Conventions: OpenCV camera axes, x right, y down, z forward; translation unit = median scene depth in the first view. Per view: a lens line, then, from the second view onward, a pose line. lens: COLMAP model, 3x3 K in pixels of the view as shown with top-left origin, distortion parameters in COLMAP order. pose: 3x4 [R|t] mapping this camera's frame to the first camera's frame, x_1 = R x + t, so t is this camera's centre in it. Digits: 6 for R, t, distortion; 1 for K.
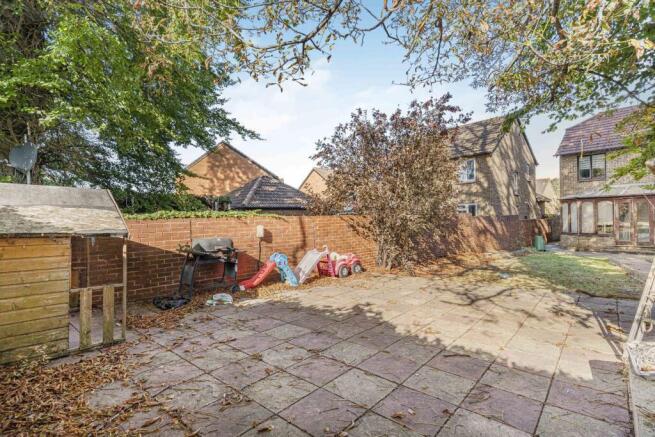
lens RADIAL K [[315.8, 0, 327.5], [0, 315.8, 218.5], [0, 0, 1]] dist [0.003983, 0.000788]
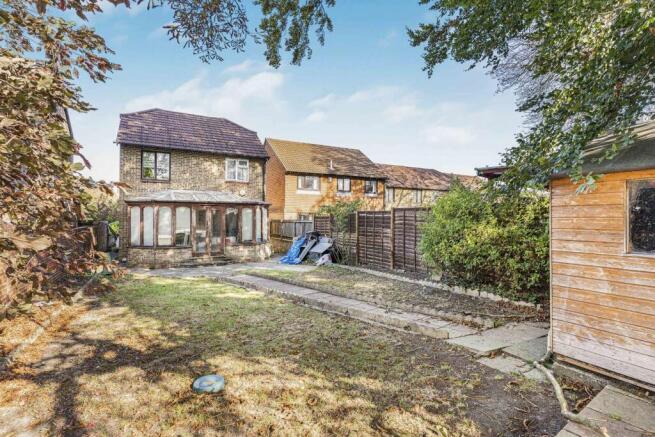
lens RADIAL K [[315.8, 0, 327.5], [0, 315.8, 218.5], [0, 0, 1]] dist [0.003983, 0.000788]
pose [[0.219838, 0.019382, 0.975344, 0.104308], [-0.006176, 0.999810, -0.018476, -0.008342], [-0.975517, -0.001962, 0.219916, 0.349728]]
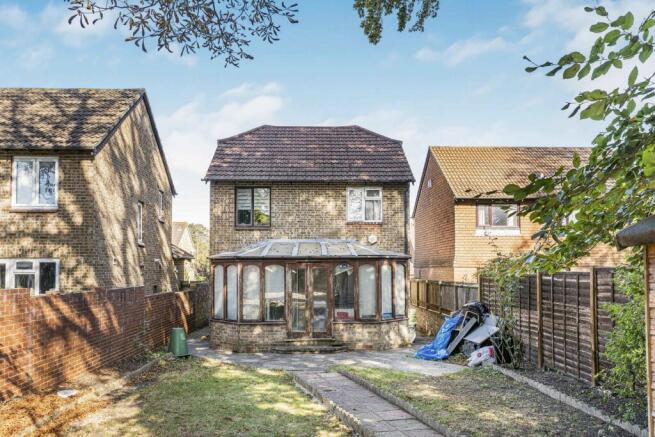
lens RADIAL K [[510.5, 0, 326.3], [0, 510.5, 258.9], [0, 0, 1]] dist [0.002098, 0.001325]
pose [[0.631904, 0.037955, 0.774116, 0.158615], [-0.009990, 0.999116, -0.040832, -0.023016], [-0.774982, 0.018069, 0.631725, 0.260077]]
